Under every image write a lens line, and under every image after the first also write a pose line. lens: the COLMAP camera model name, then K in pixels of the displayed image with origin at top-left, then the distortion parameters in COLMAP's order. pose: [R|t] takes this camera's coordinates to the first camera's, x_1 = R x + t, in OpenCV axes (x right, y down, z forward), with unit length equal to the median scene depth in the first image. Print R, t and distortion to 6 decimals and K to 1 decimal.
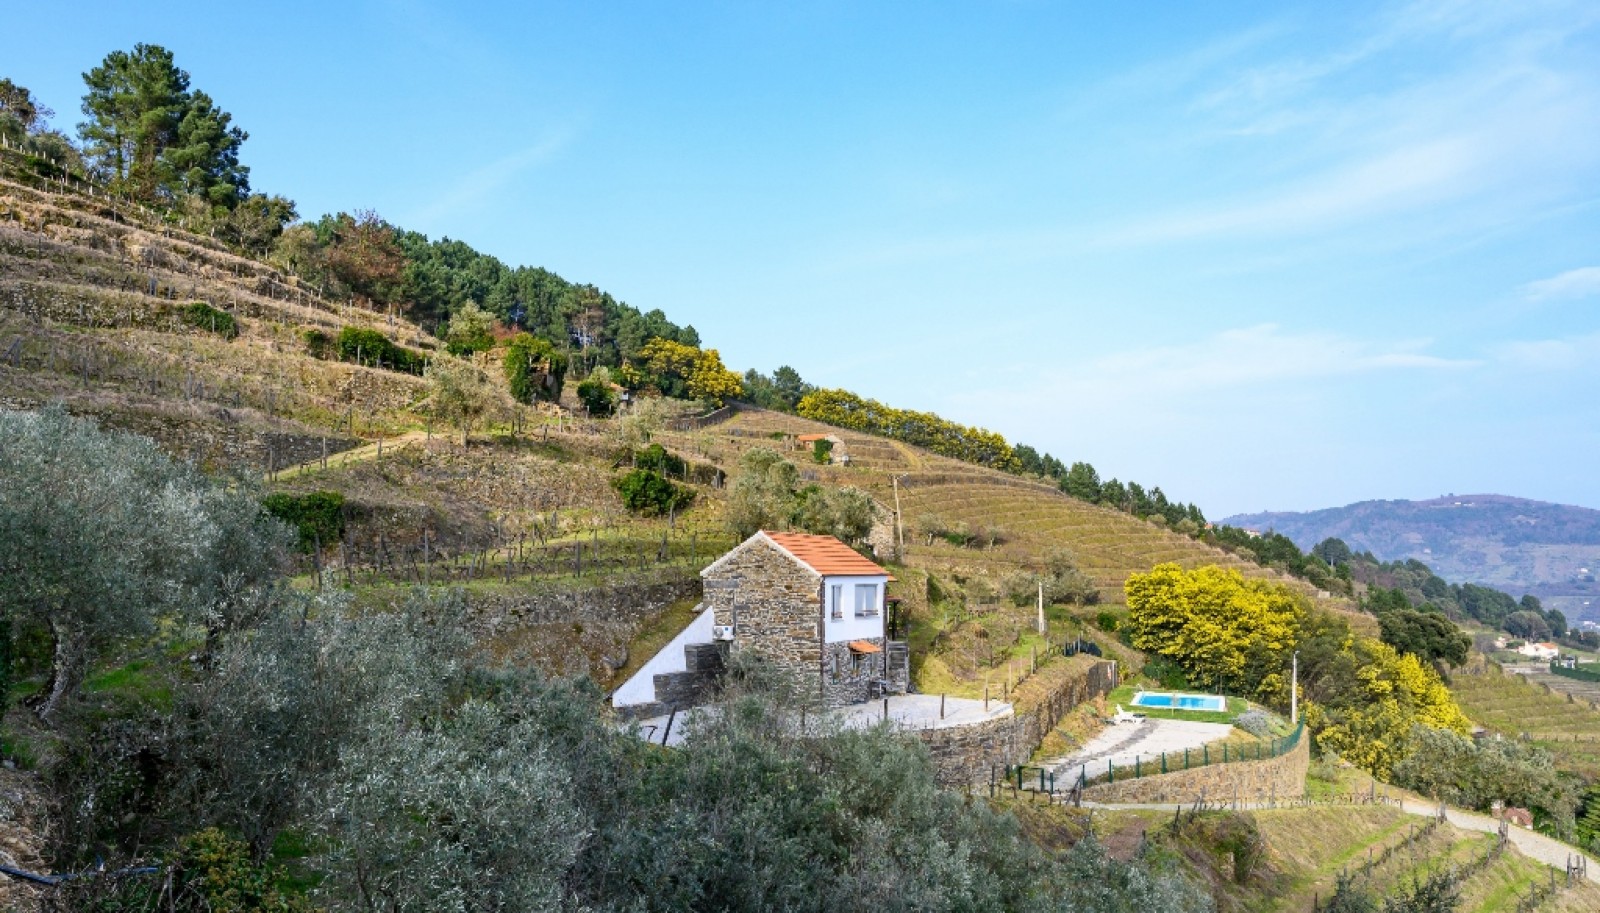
lens RADIAL K [[1292.8, 0, 639.5], [0, 1292.8, 501.2], [0, 0, 1]] dist [-0.004504, -0.002027]
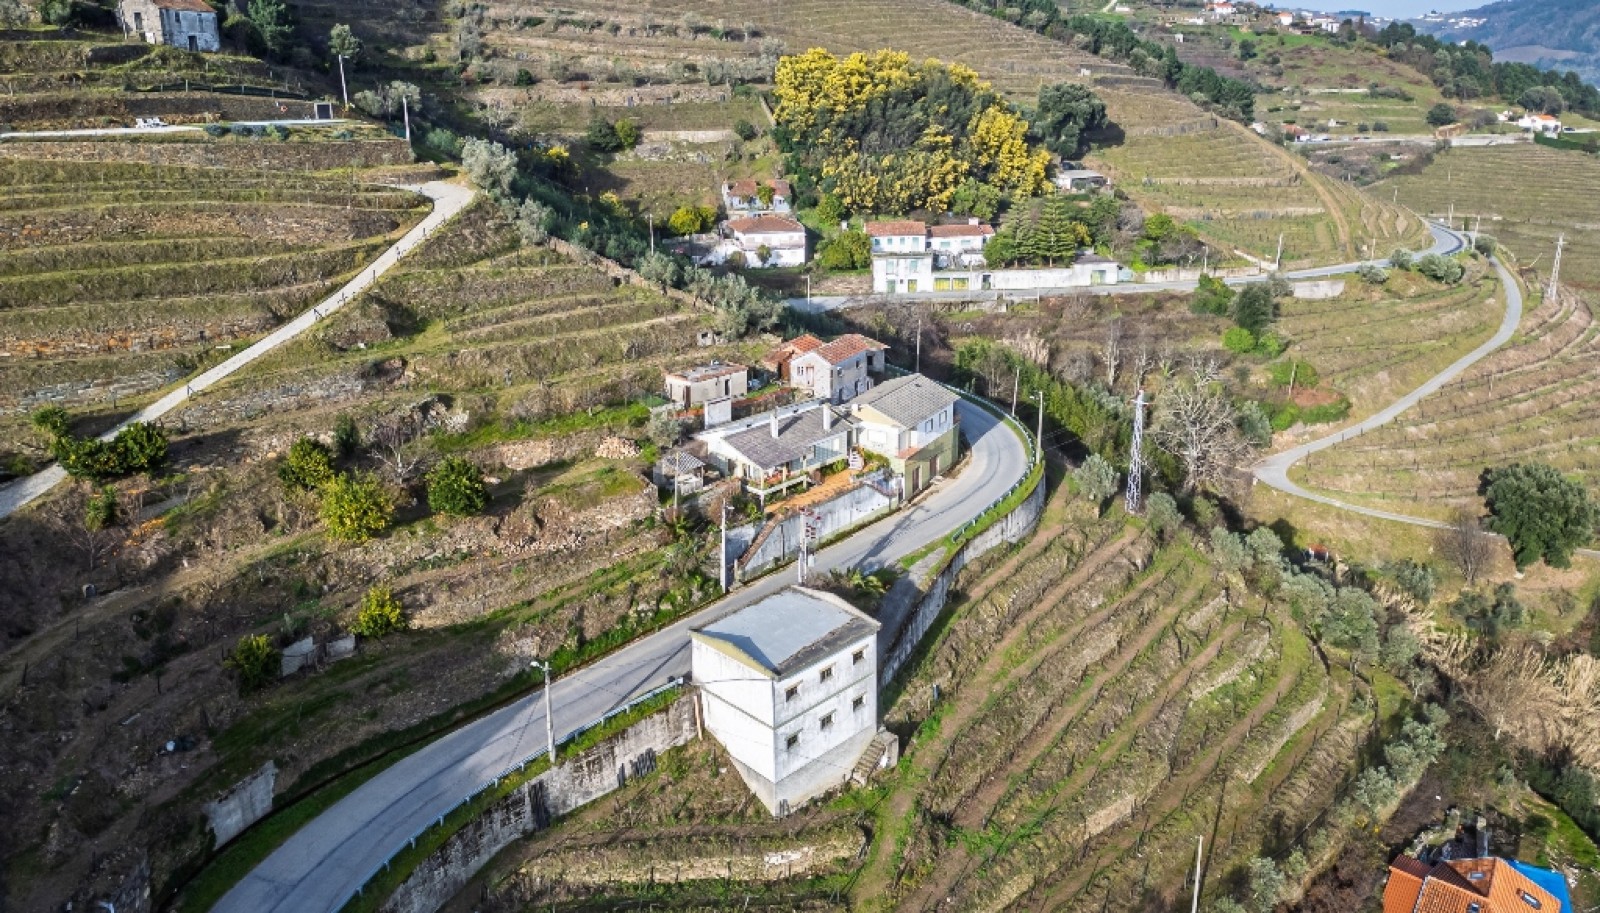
lens RADIAL K [[1113.8, 0, 793.3], [0, 1113.8, 370.9], [0, 0, 1]] dist [0.082859, -0.095234]
pose [[0.991612, 0.010078, -0.128854, 0.538223], [0.029491, 0.953014, 0.301487, 0.016981], [0.125838, -0.302758, 0.944723, -0.172212]]
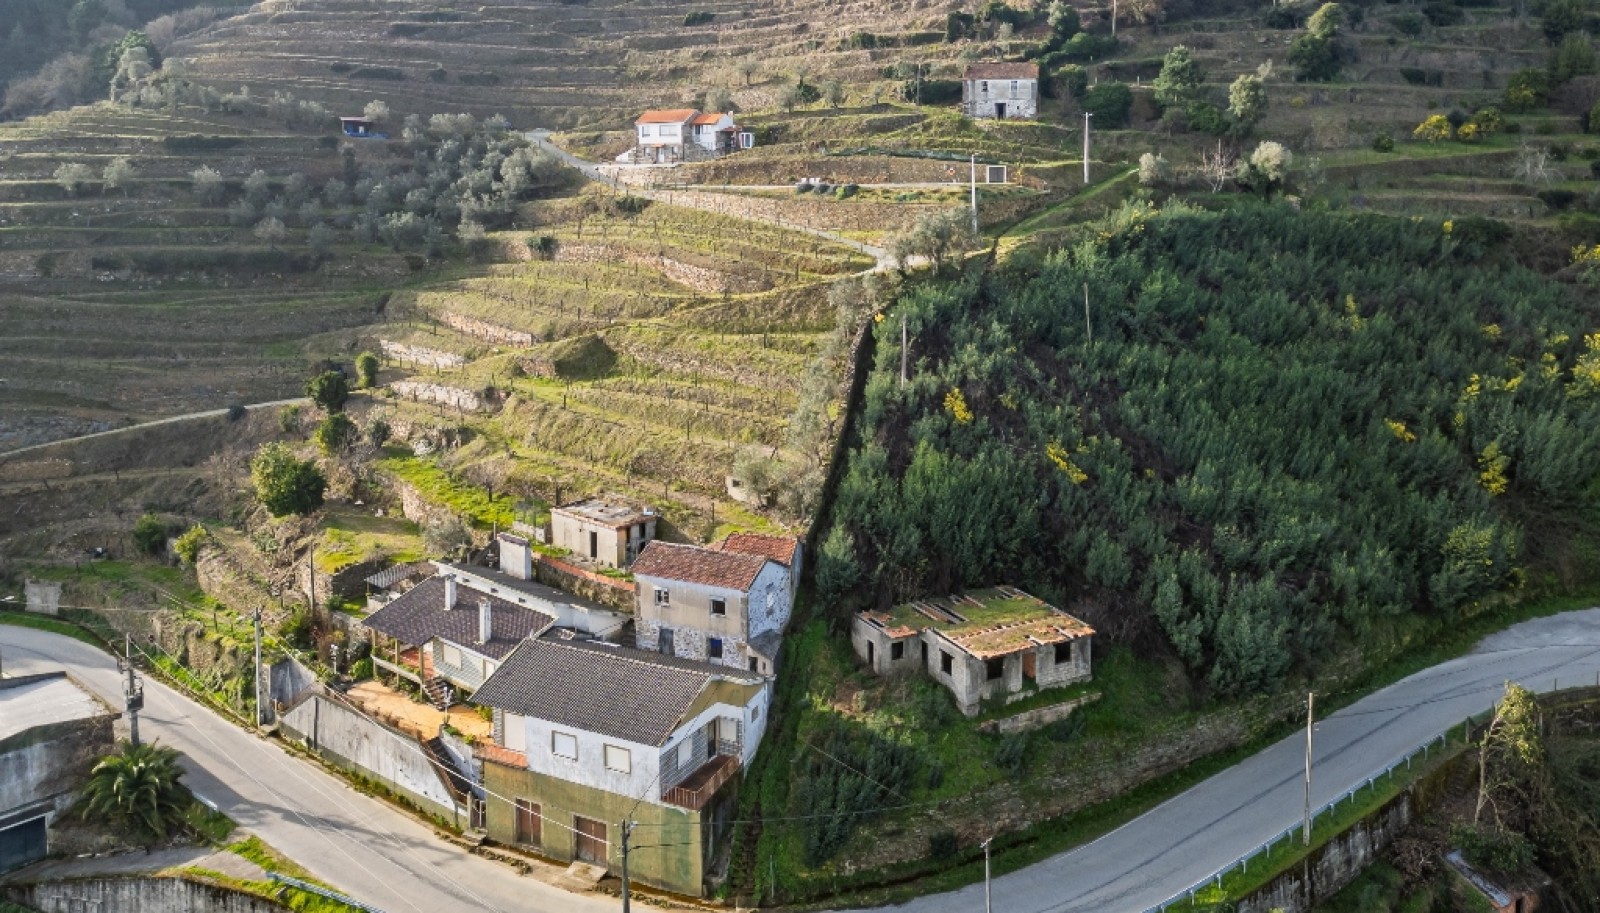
lens RADIAL K [[1206.7, 0, 847.1], [0, 1206.7, 274.9], [0, 0, 1]] dist [0.088152, -0.079388]
pose [[-0.053438, 0.057077, -0.996939, 0.825057], [0.053507, 0.997094, 0.054218, 0.077842], [0.997137, -0.050446, -0.056336, 0.426100]]
